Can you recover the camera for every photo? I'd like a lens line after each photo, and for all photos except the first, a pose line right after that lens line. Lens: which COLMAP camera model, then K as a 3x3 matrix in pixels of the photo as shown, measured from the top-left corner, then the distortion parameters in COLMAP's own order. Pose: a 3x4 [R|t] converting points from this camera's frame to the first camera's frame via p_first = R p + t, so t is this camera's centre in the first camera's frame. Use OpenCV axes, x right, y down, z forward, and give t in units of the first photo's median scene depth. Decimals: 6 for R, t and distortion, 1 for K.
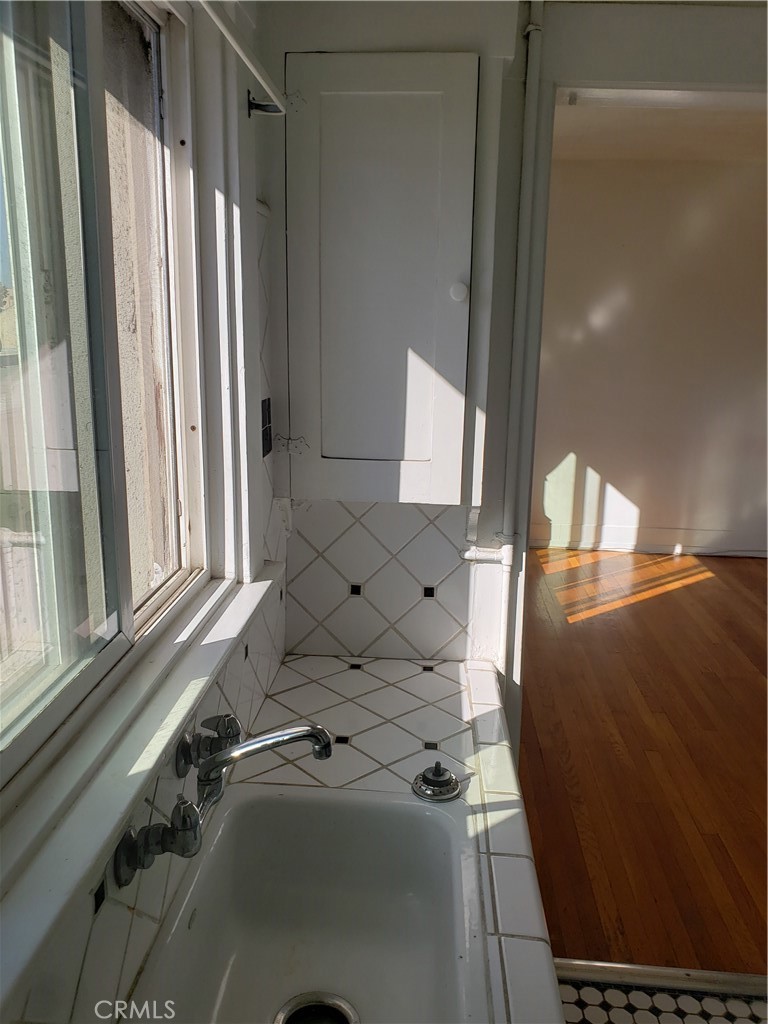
lens RADIAL K [[791.0, 0, 384.9], [0, 791.0, 511.1], [0, 0, 1]] dist [0.050019, -0.077052]
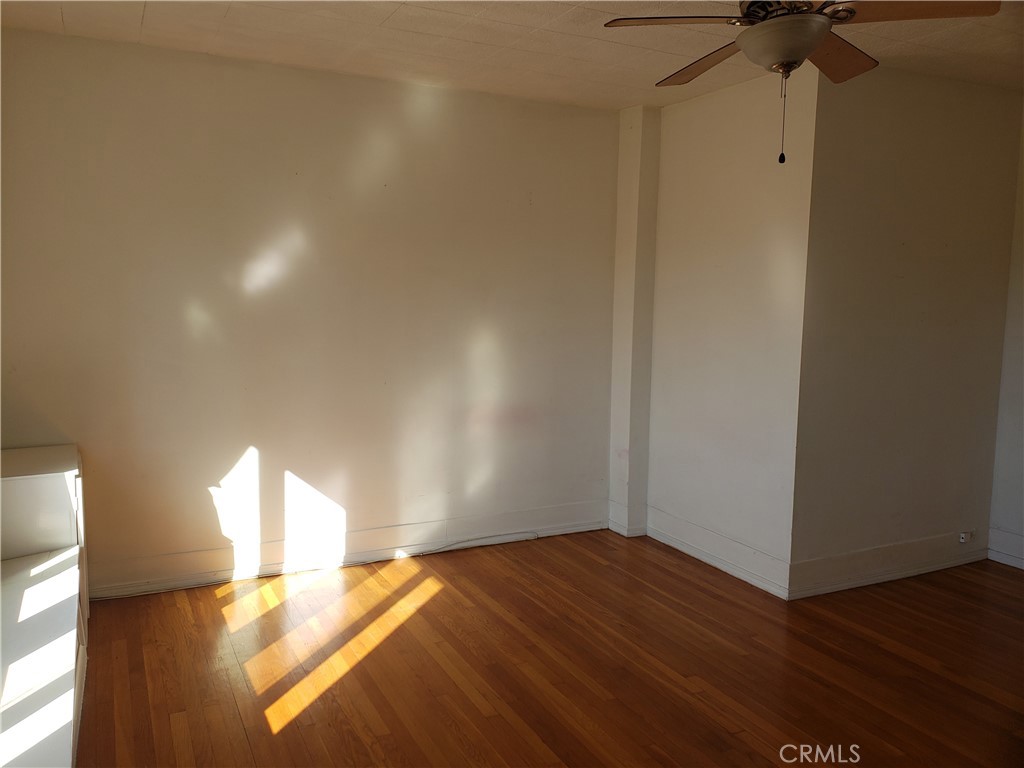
lens RADIAL K [[791.0, 0, 514.3], [0, 791.0, 380.0], [0, 0, 1]] dist [0.050019, -0.077052]
pose [[0.845437, -0.081128, 0.527877, 0.059604], [0.140592, 0.987341, -0.073427, -0.050847], [-0.515238, 0.136293, 0.846141, 0.242221]]
